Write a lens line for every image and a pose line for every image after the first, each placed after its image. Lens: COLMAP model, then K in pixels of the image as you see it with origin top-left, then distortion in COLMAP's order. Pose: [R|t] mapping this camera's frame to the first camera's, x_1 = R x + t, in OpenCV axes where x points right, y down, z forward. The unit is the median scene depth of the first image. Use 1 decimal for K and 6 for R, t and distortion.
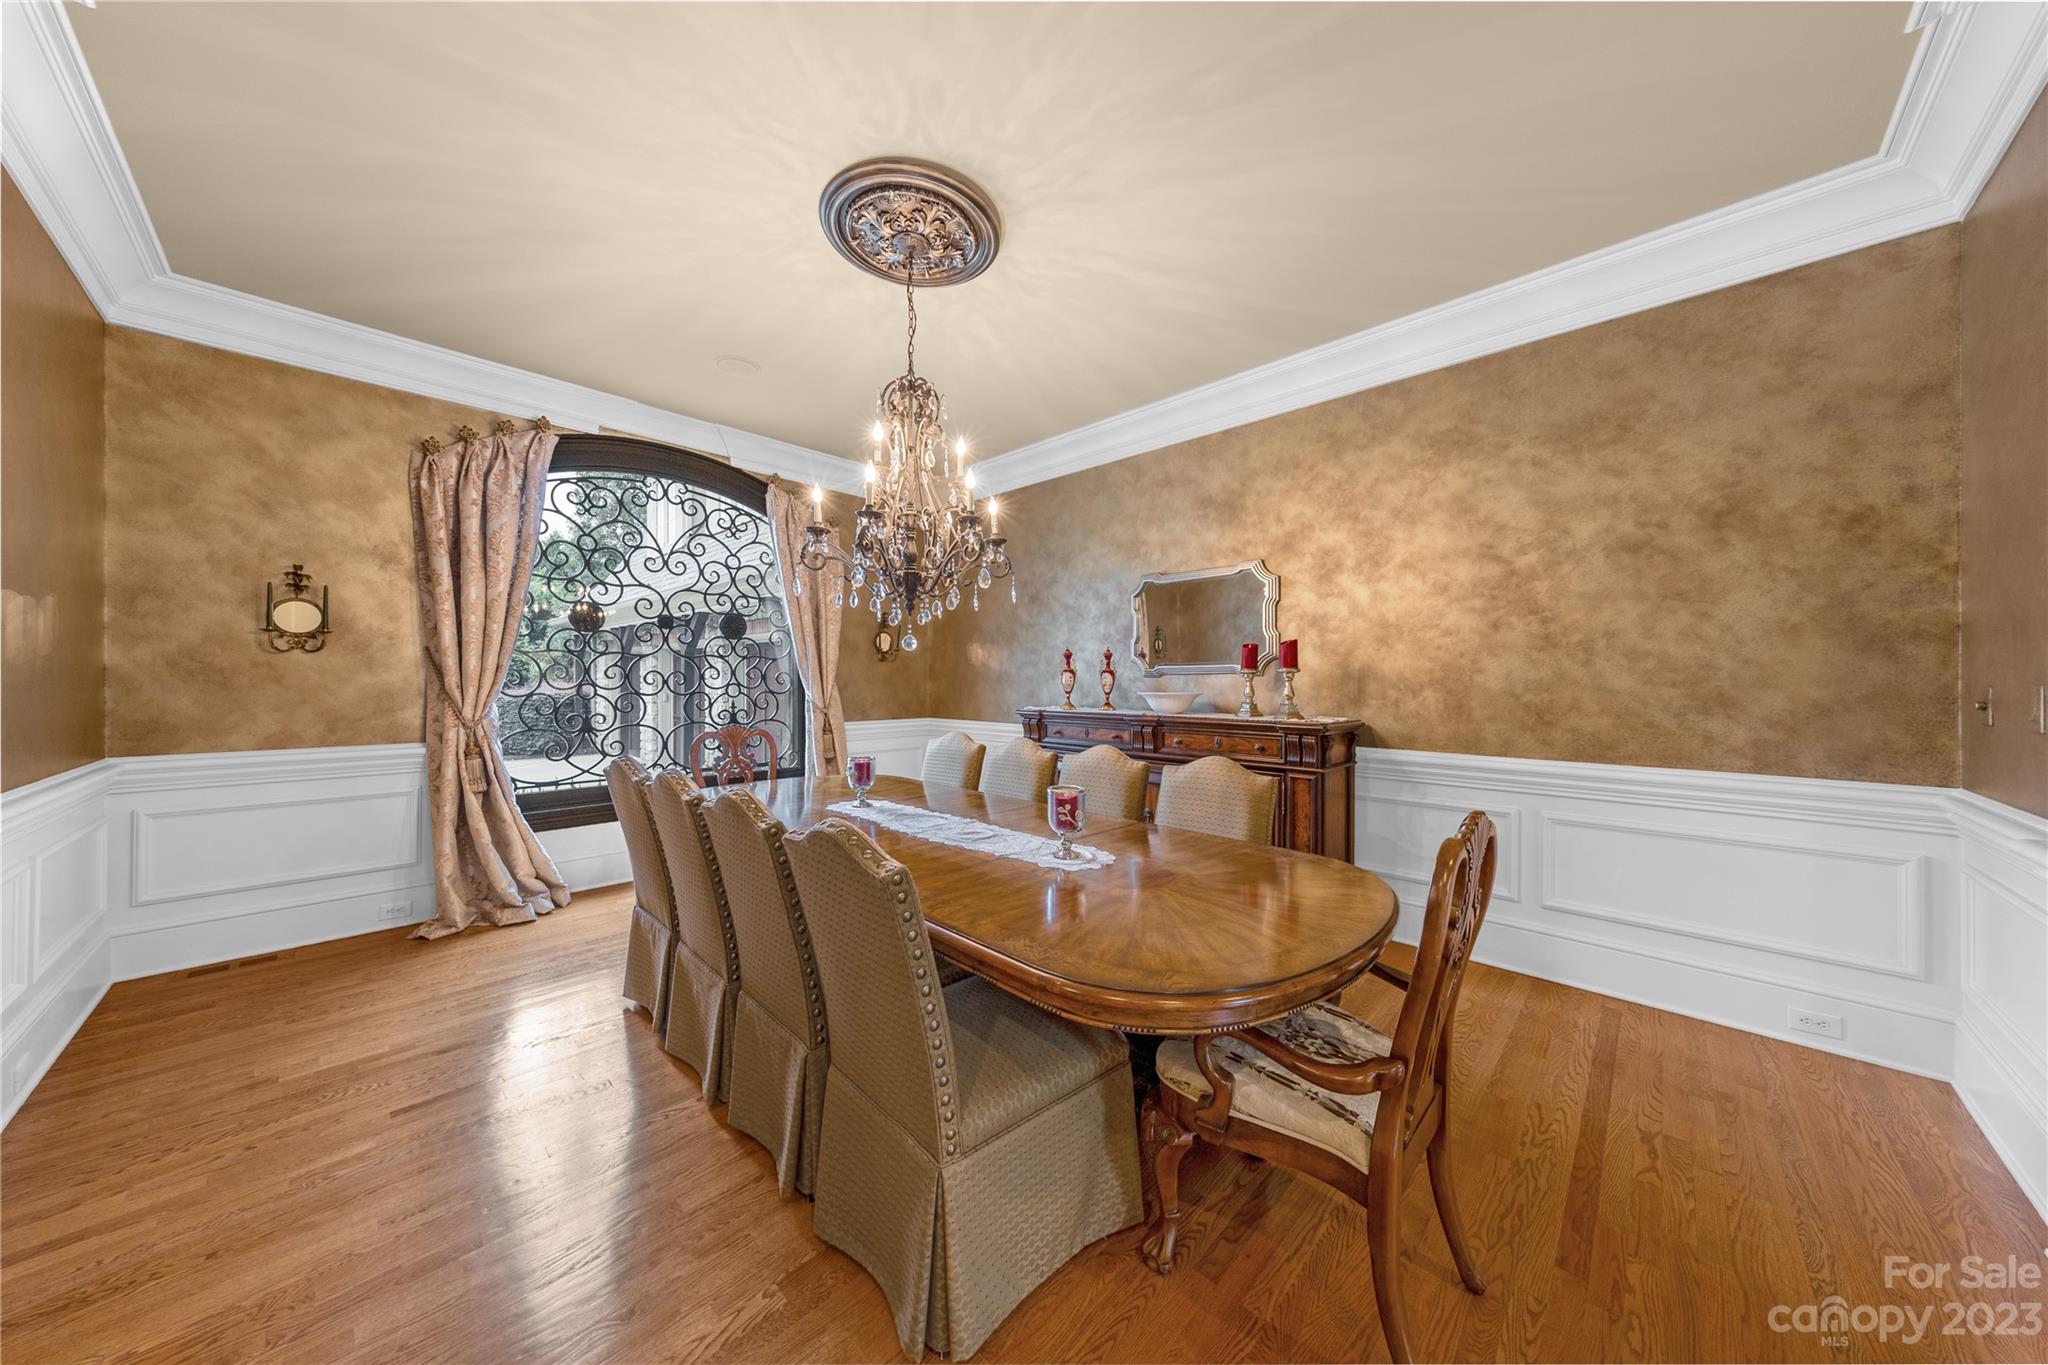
lens RADIAL K [[649.3, 0, 1013.7], [0, 649.3, 682.2], [0, 0, 1]] dist [0.002234, 0.000089]
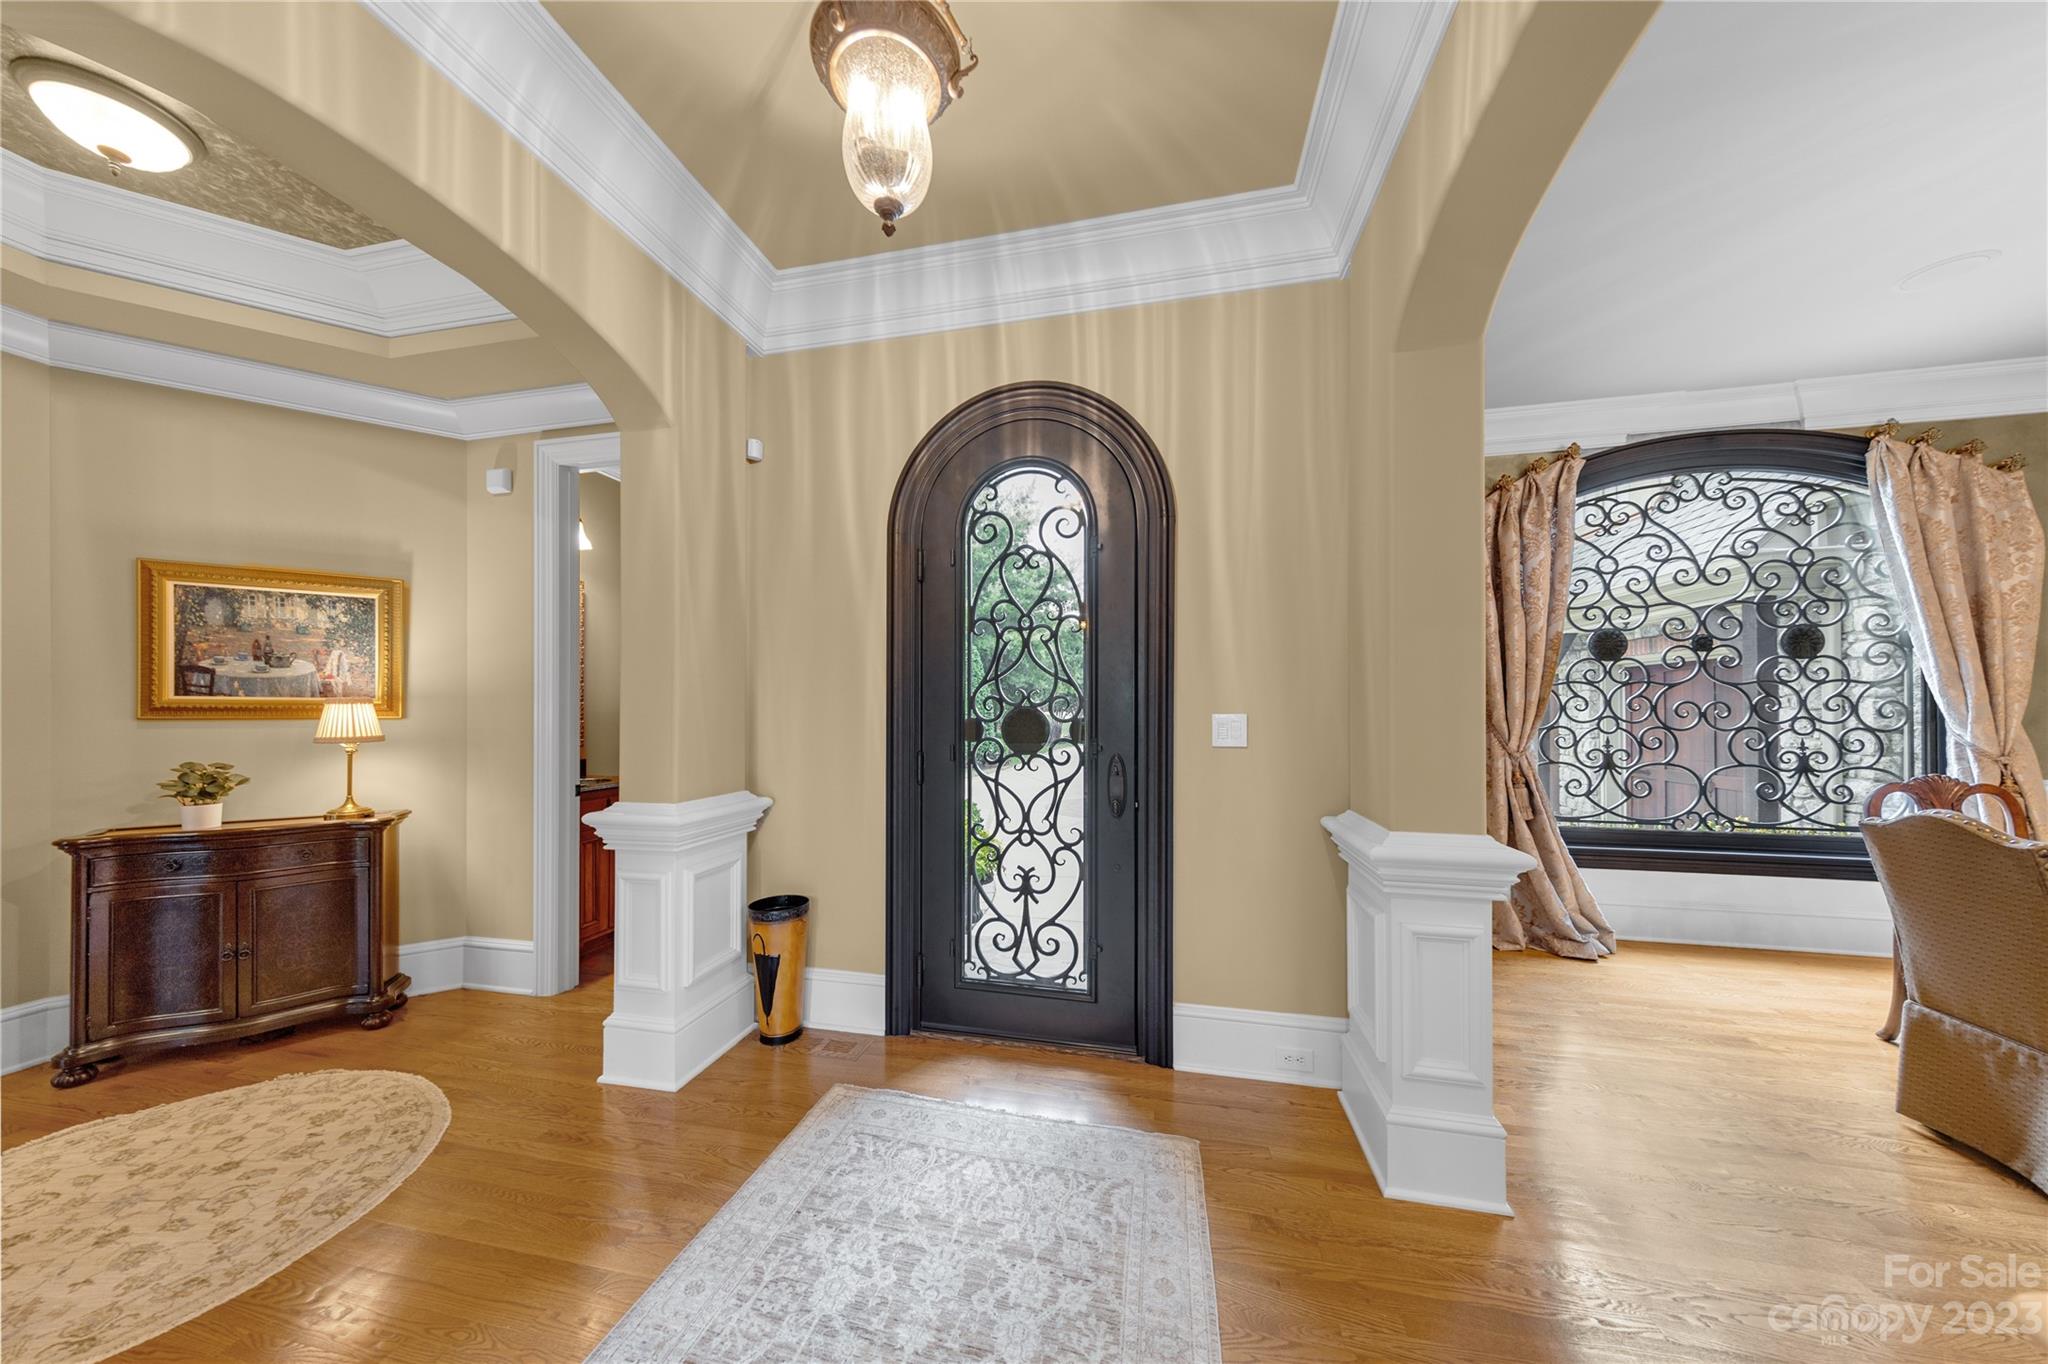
lens RADIAL K [[694.9, 0, 1011.5], [0, 694.9, 711.1], [0, 0, 1]] dist [0.001768, 0.000164]
pose [[0.515117, -0.003350, -0.857113, -0.225568], [-0.000863, 0.999990, -0.004427, -0.000491], [0.857120, 0.003020, 0.515109, -0.224422]]
